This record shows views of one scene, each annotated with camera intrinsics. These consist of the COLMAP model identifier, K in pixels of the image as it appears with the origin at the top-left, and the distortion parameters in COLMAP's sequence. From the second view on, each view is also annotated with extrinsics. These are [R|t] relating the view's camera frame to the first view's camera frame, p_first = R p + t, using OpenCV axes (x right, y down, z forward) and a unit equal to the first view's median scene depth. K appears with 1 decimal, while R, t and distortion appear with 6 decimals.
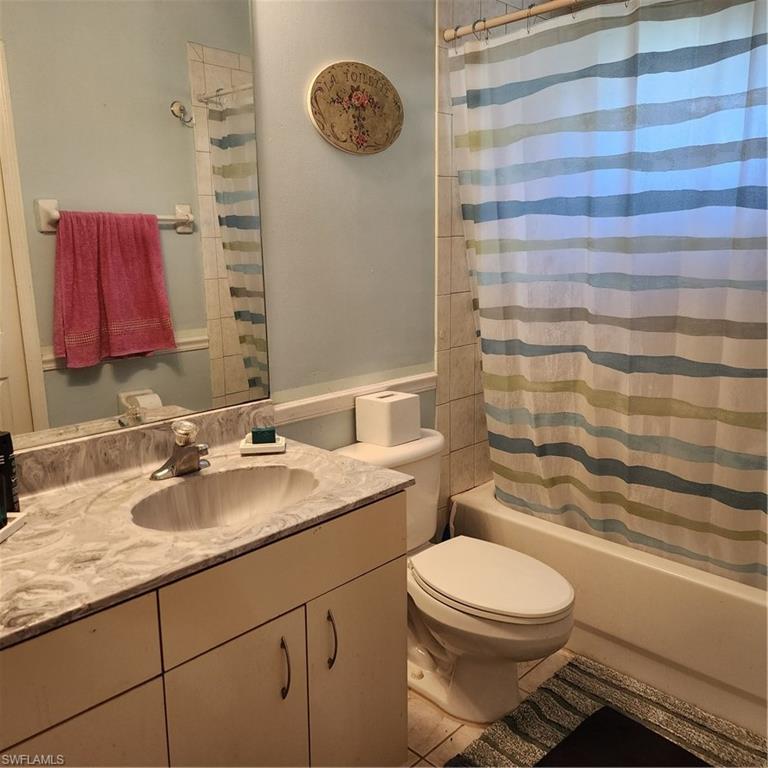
lens RADIAL K [[687.3, 0, 382.4], [0, 687.3, 379.0], [0, 0, 1]] dist [0.087431, -0.076463]
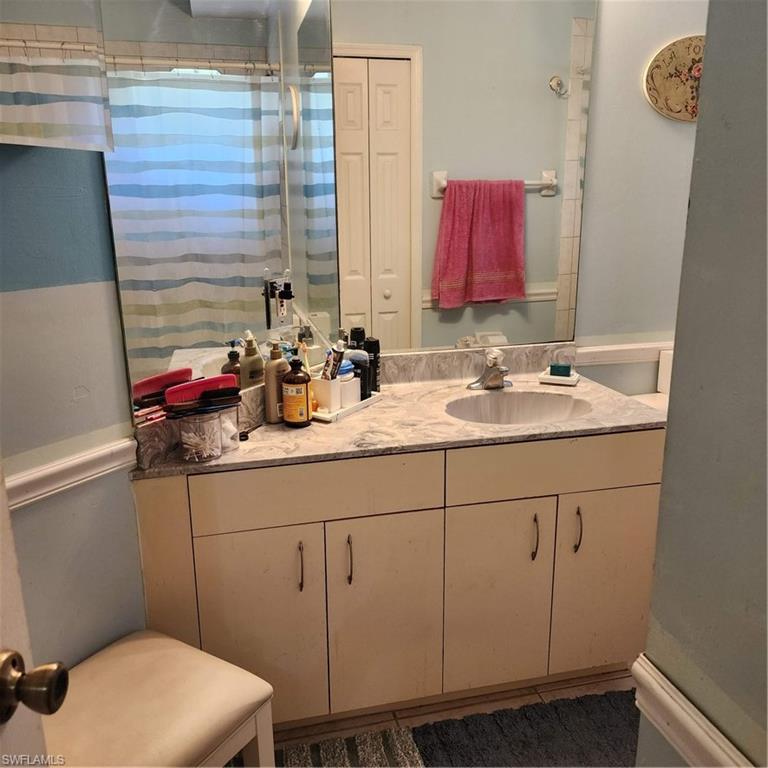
lens RADIAL K [[687.3, 0, 382.4], [0, 687.3, 379.0], [0, 0, 1]] dist [0.087431, -0.076463]
pose [[0.852975, 0.131225, -0.505187, 0.177585], [-0.100765, 0.991073, 0.087303, 0.023106], [0.512133, -0.023562, 0.858583, -0.205058]]
